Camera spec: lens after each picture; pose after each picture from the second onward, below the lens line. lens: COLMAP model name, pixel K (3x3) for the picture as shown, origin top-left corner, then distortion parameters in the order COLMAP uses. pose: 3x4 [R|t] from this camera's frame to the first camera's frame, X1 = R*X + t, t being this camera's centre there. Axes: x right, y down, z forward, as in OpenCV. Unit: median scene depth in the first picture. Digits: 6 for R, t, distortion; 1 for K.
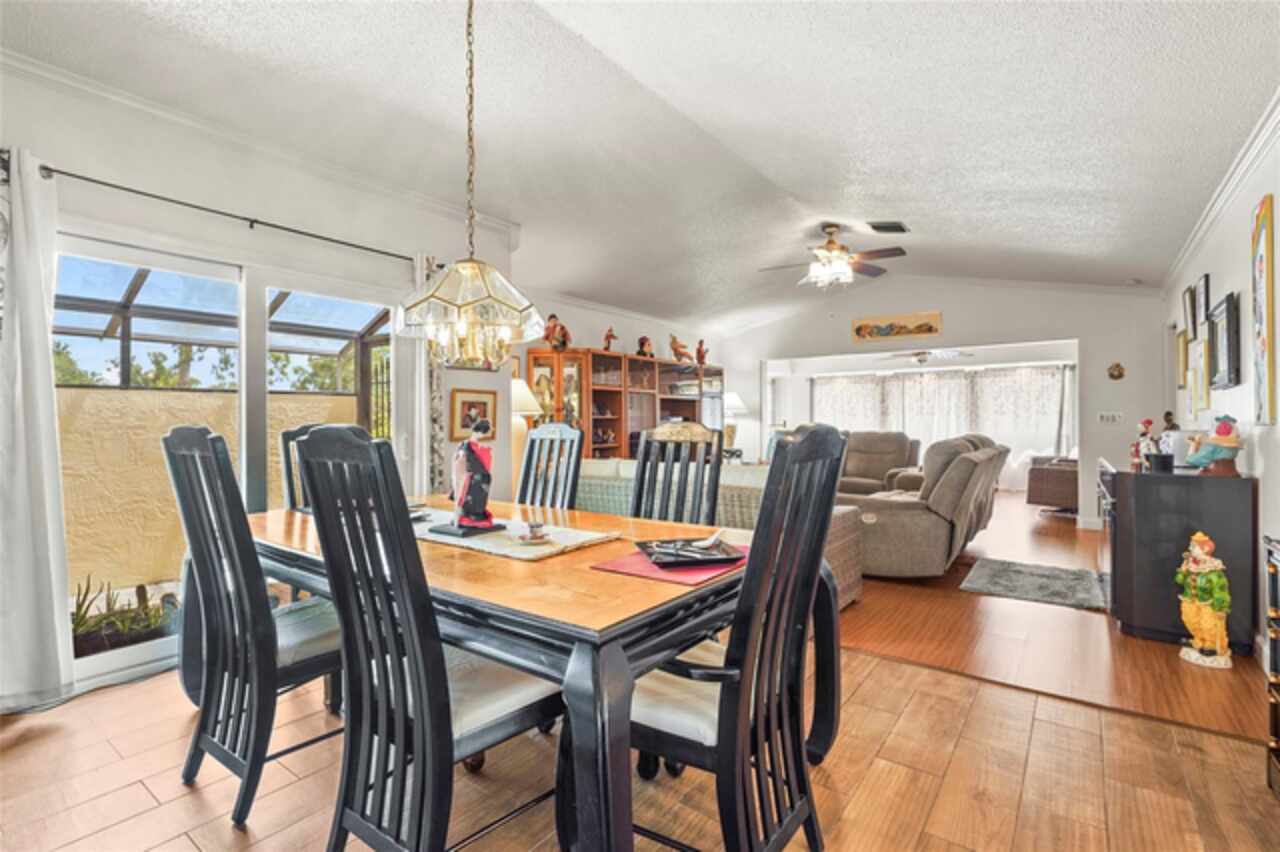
lens RADIAL K [[584.3, 0, 633.7], [0, 584.3, 418.2], [0, 0, 1]] dist [-0.002908, 0.000576]
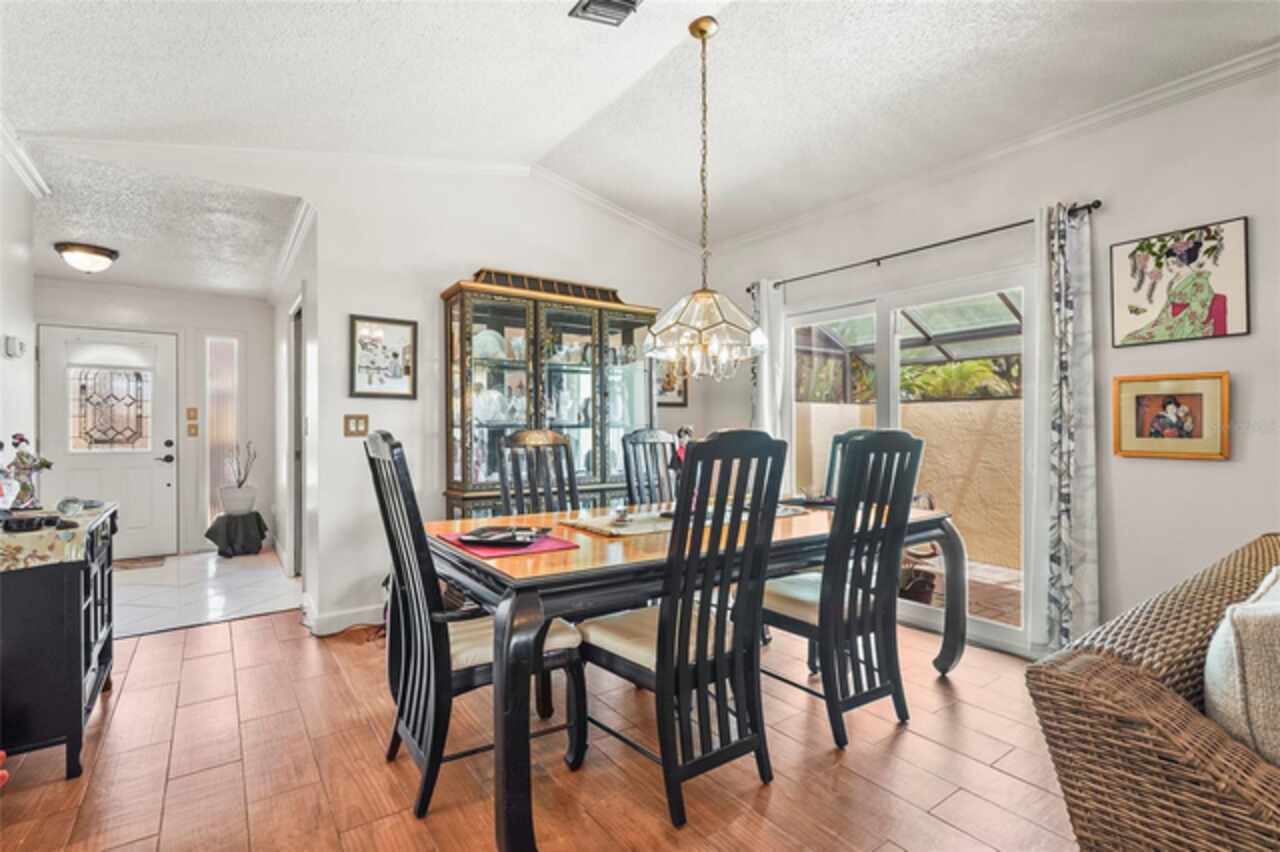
lens RADIAL K [[584.3, 0, 645.5], [0, 584.3, 424.9], [0, 0, 1]] dist [-0.002908, 0.000576]
pose [[-0.287252, -0.001818, -0.957853, 0.344607], [0.006011, 0.999975, -0.003700, 0.001717], [0.957836, -0.006820, -0.287234, 0.481958]]
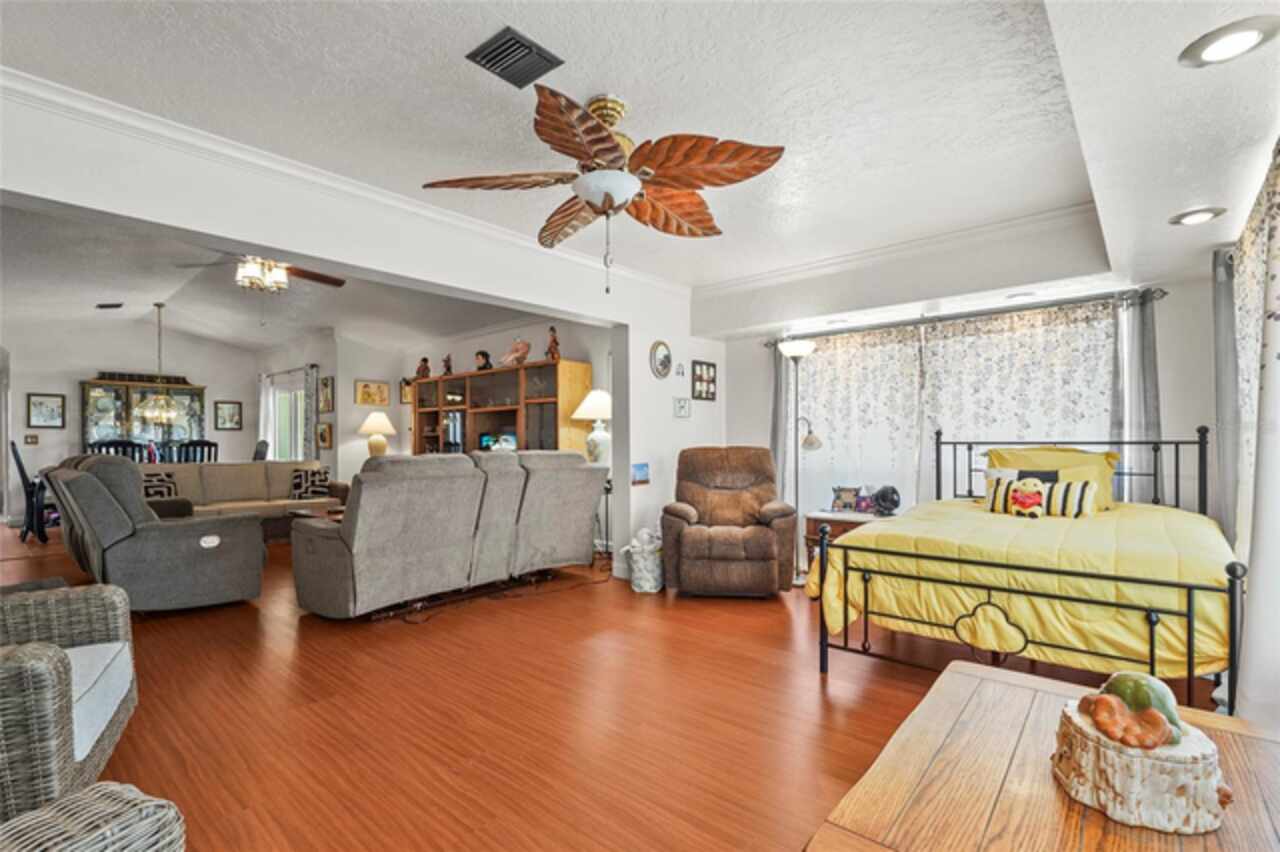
lens RADIAL K [[584.3, 0, 639.9], [0, 584.3, 437.2], [0, 0, 1]] dist [-0.002908, 0.000576]
pose [[-0.064189, -0.003859, -0.997930, 1.197652], [0.011557, 0.999923, -0.004610, 0.016532], [0.997871, -0.011829, -0.064139, 1.622105]]
